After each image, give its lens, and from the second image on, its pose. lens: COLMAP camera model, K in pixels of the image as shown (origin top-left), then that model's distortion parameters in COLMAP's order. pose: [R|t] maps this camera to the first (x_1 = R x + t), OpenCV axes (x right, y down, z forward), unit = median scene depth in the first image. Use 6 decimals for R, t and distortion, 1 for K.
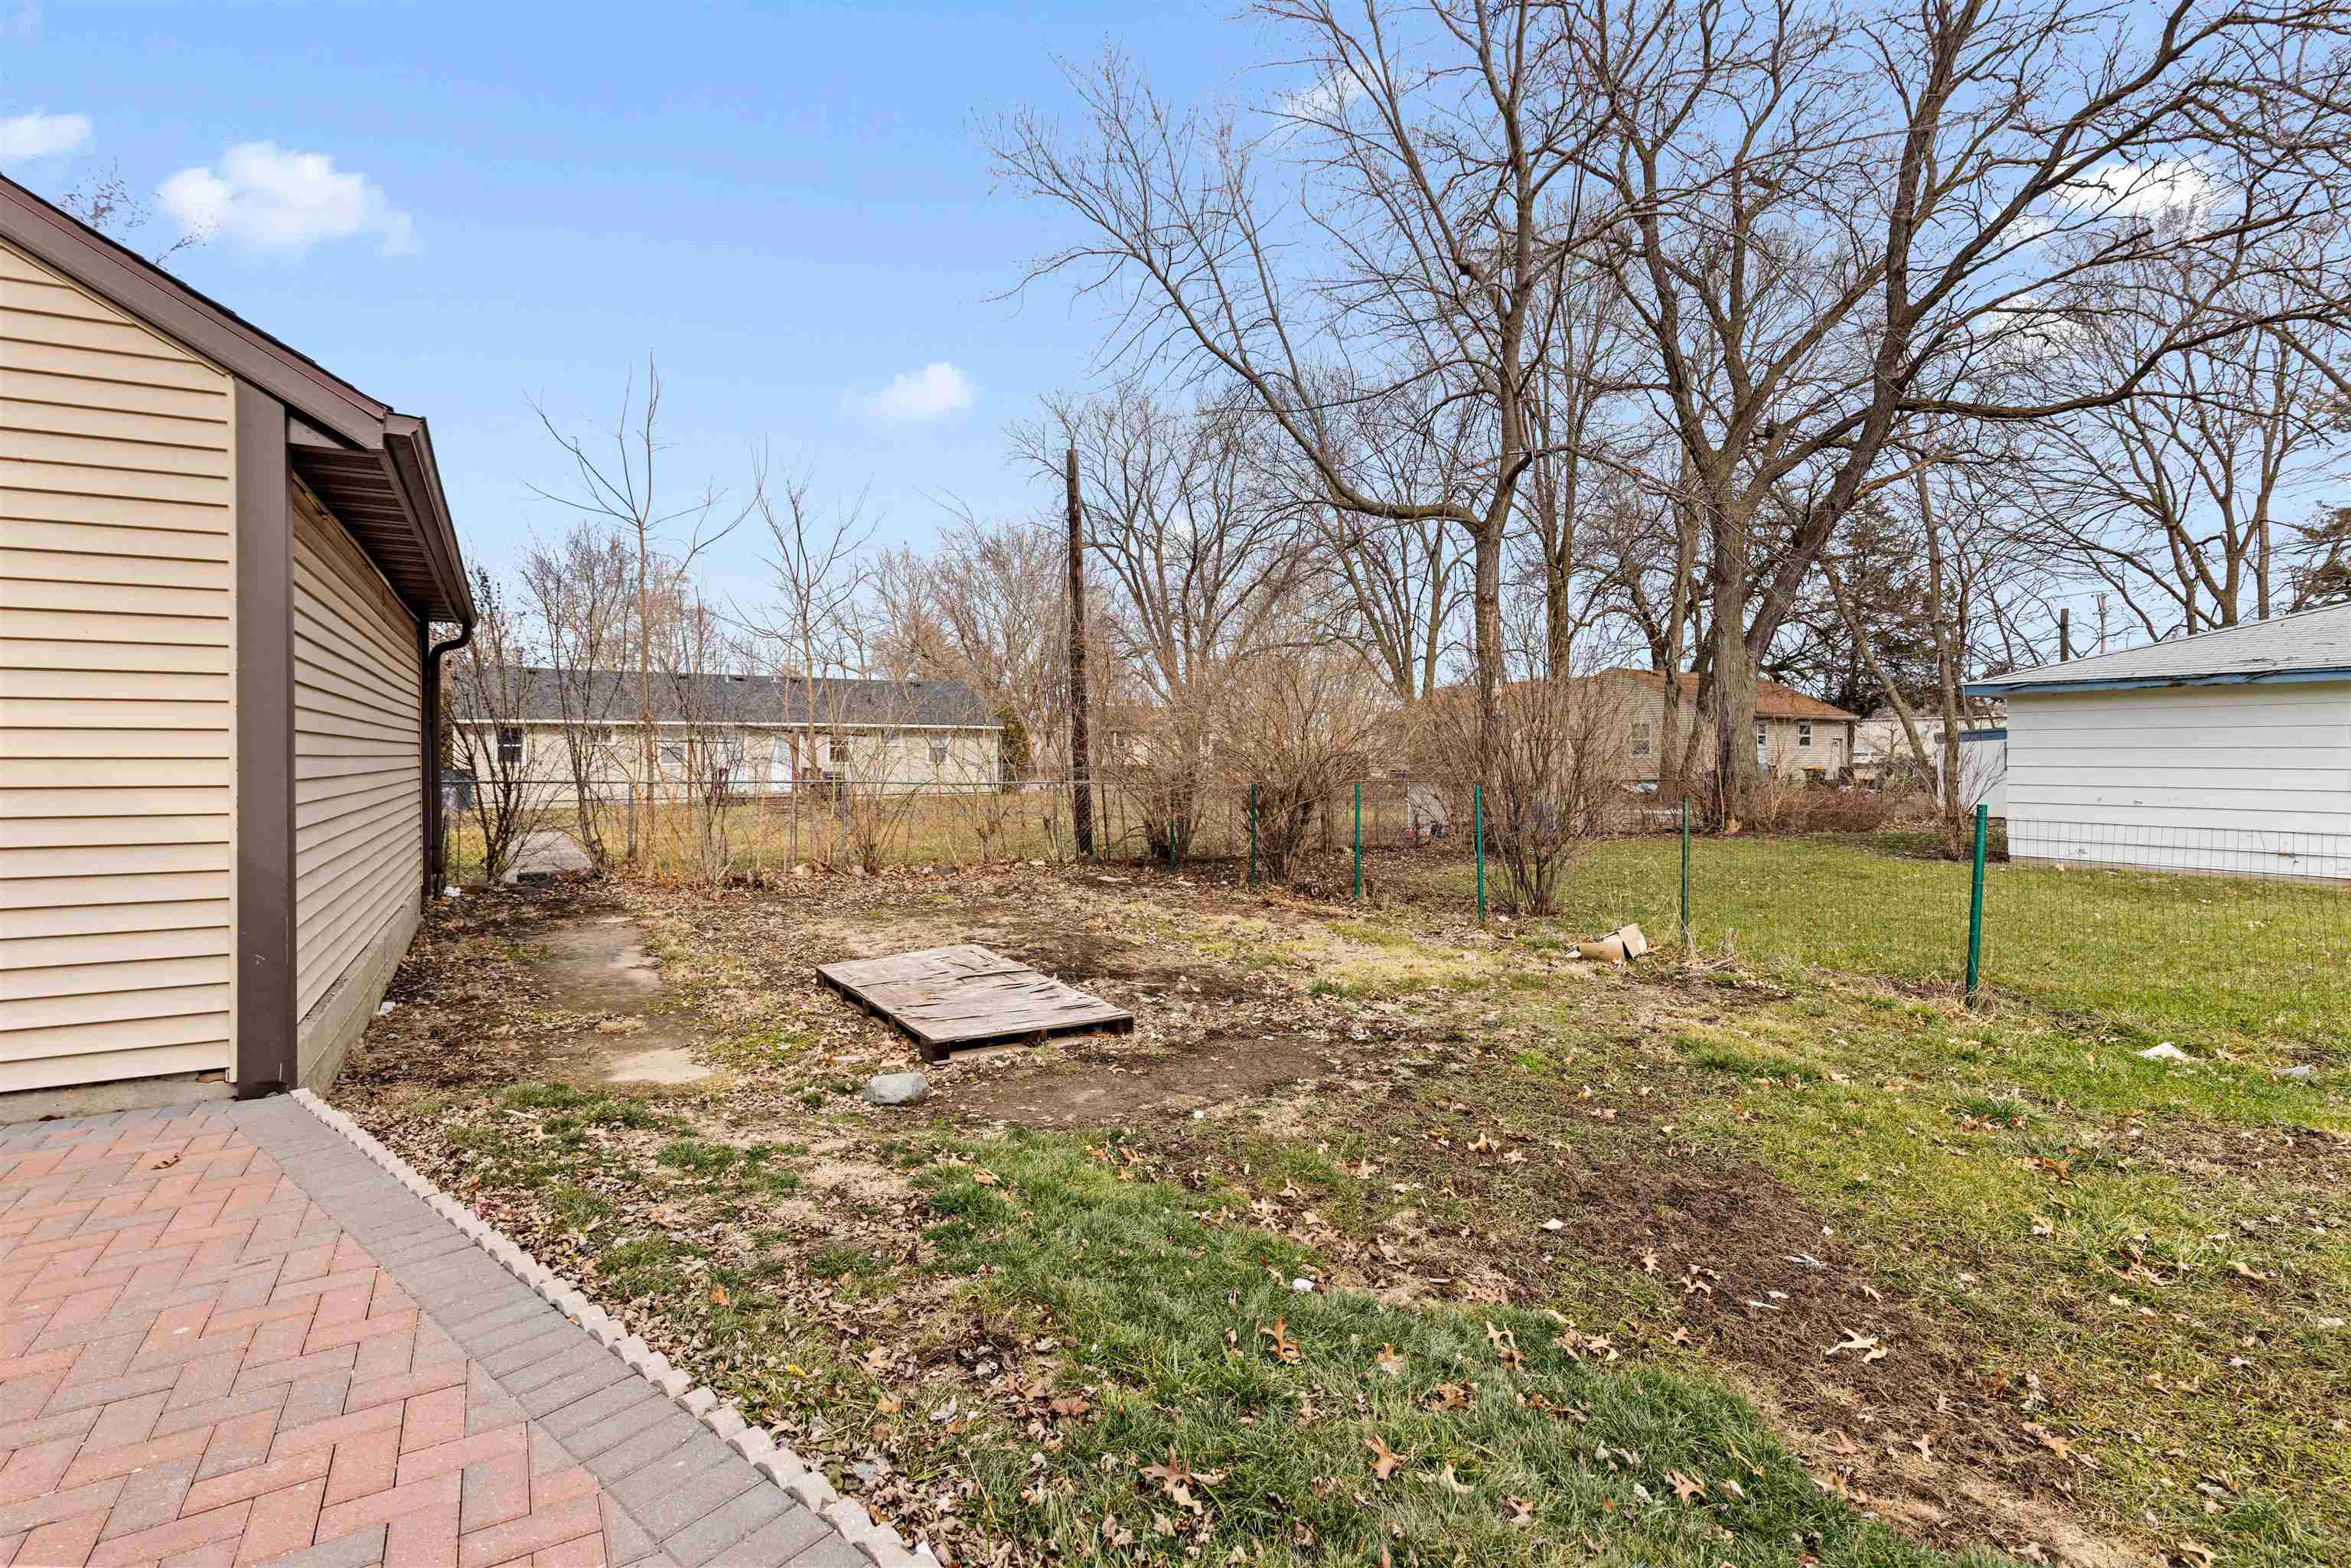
lens RADIAL K [[1125.3, 0, 1181.1], [0, 1125.3, 747.3], [0, 0, 1]] dist [0.010296, 0.000051]
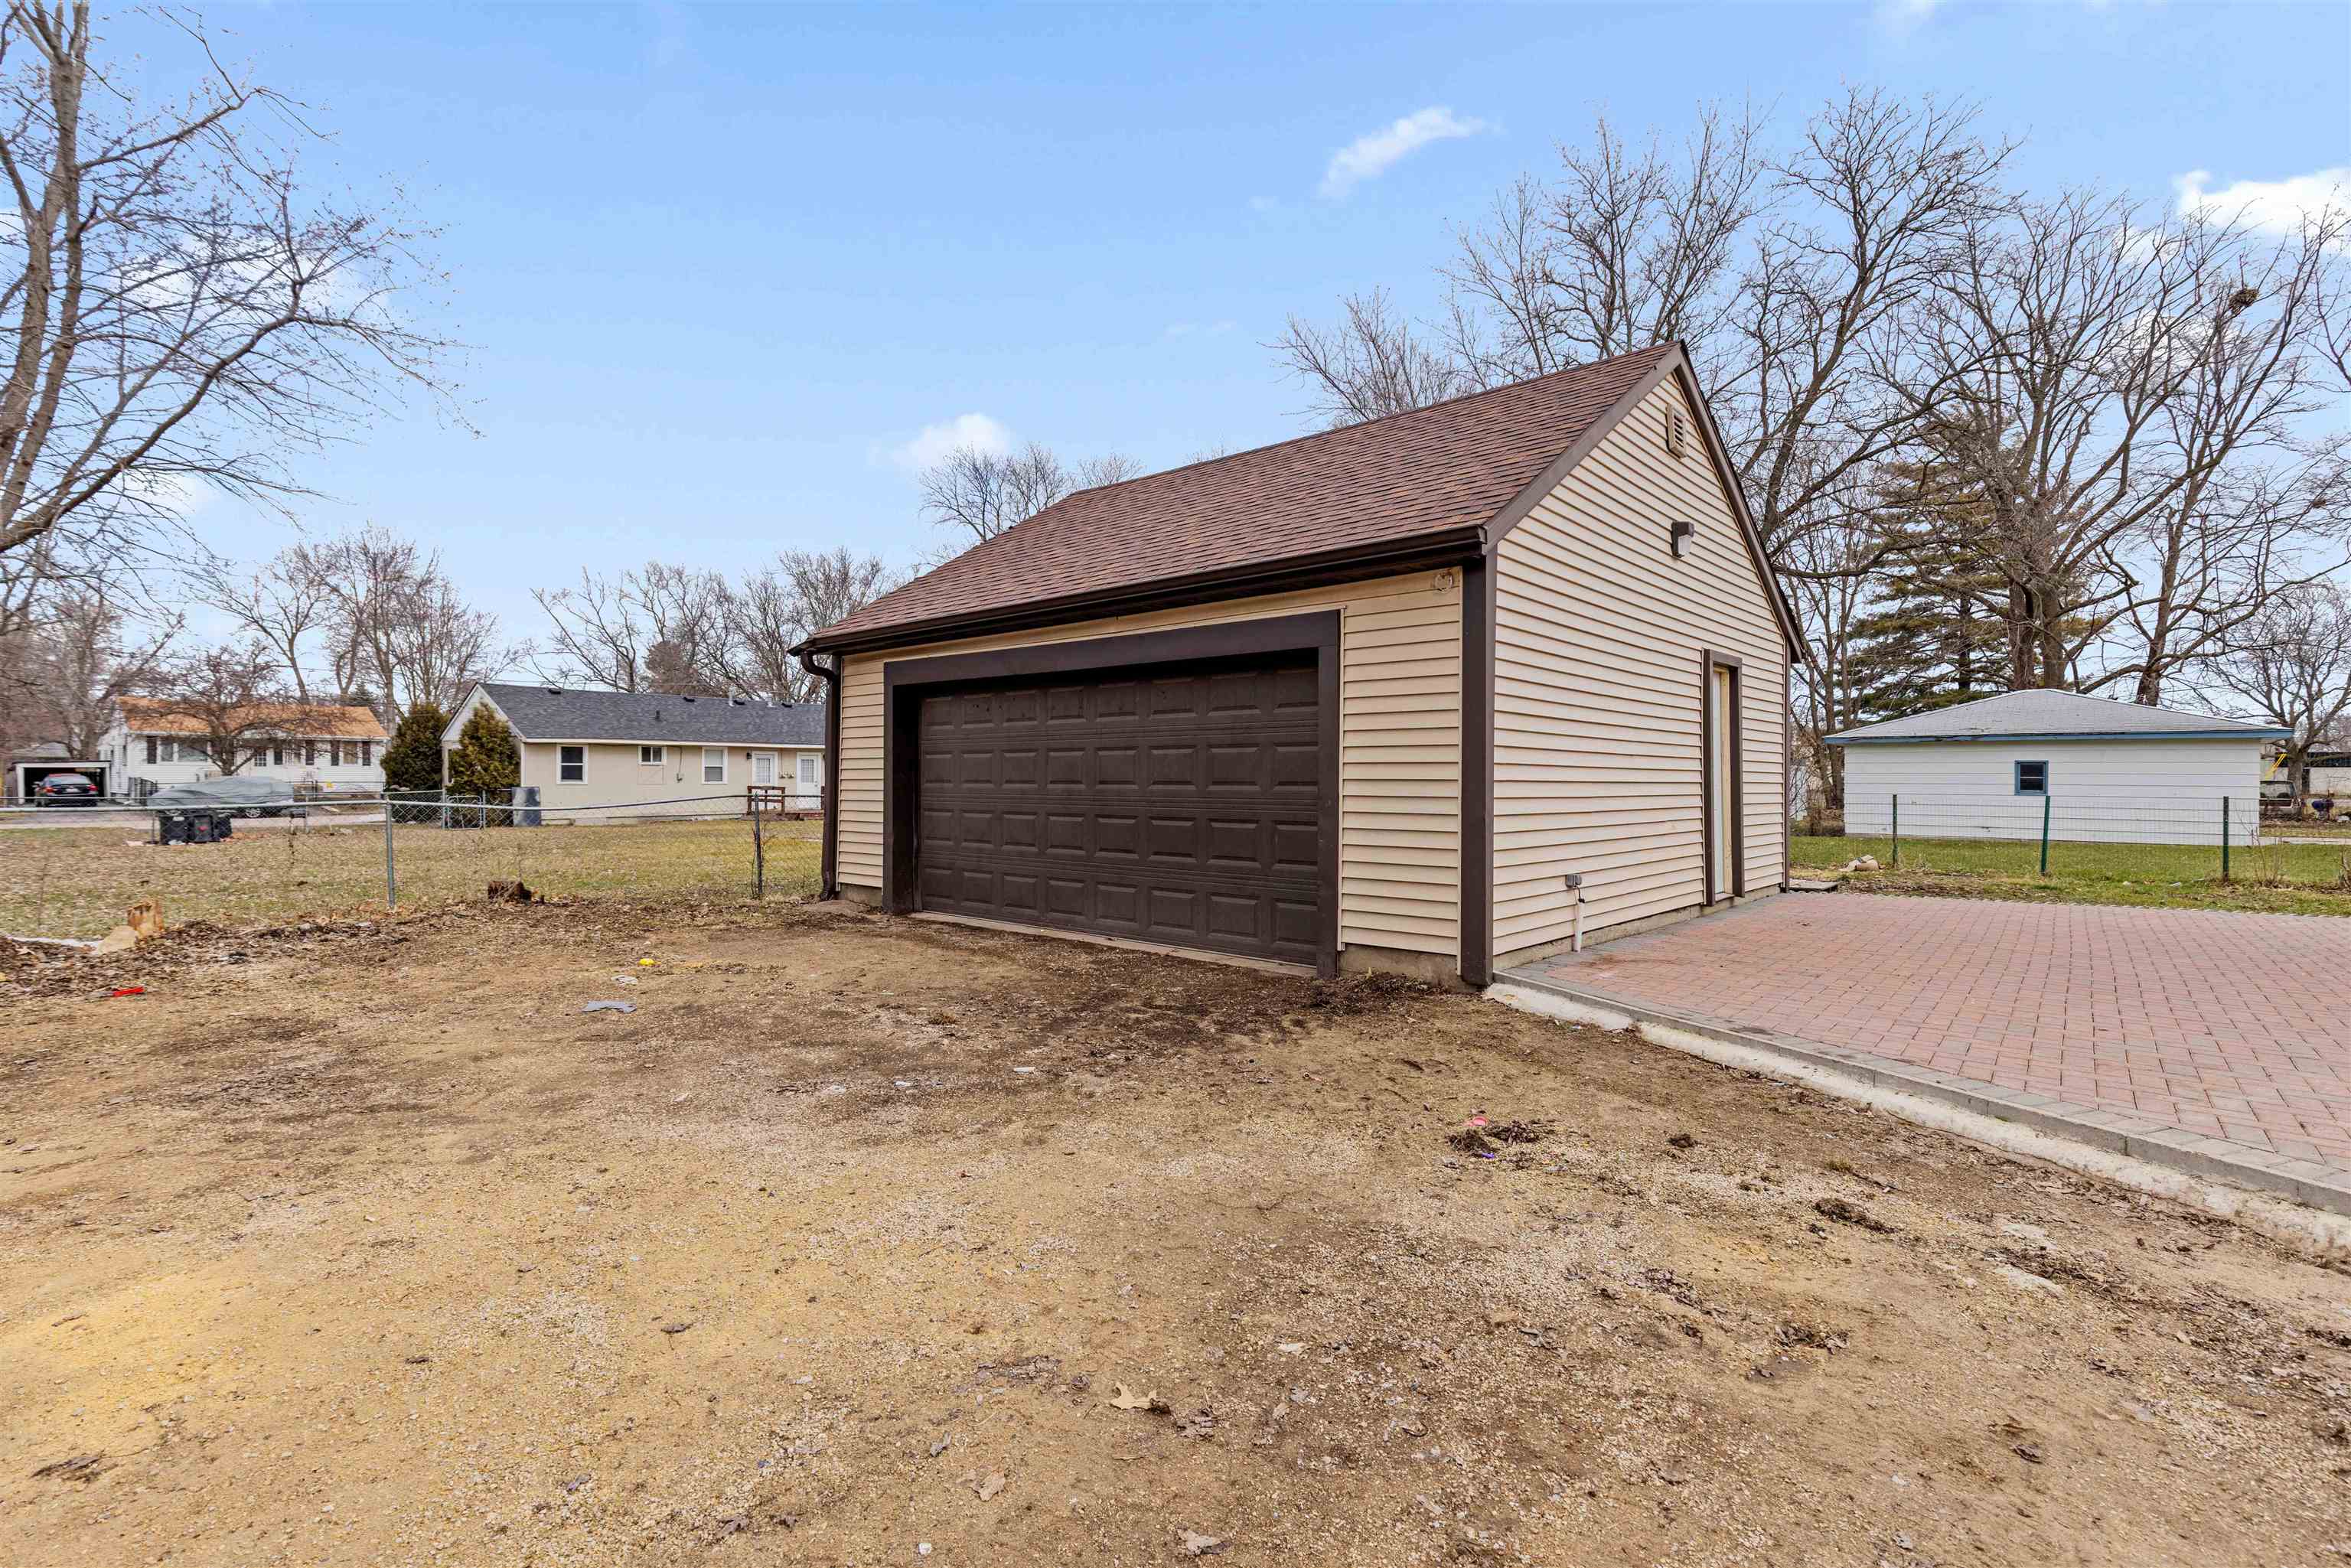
lens RADIAL K [[1065.1, 0, 1170.8], [0, 1065.1, 776.7], [0, 0, 1]] dist [0.000674, -0.000133]
pose [[0.953863, 0.004256, 0.300212, -0.404392], [-0.006035, 0.999969, 0.005000, 0.001873], [-0.300181, -0.006581, 0.953859, -0.146396]]
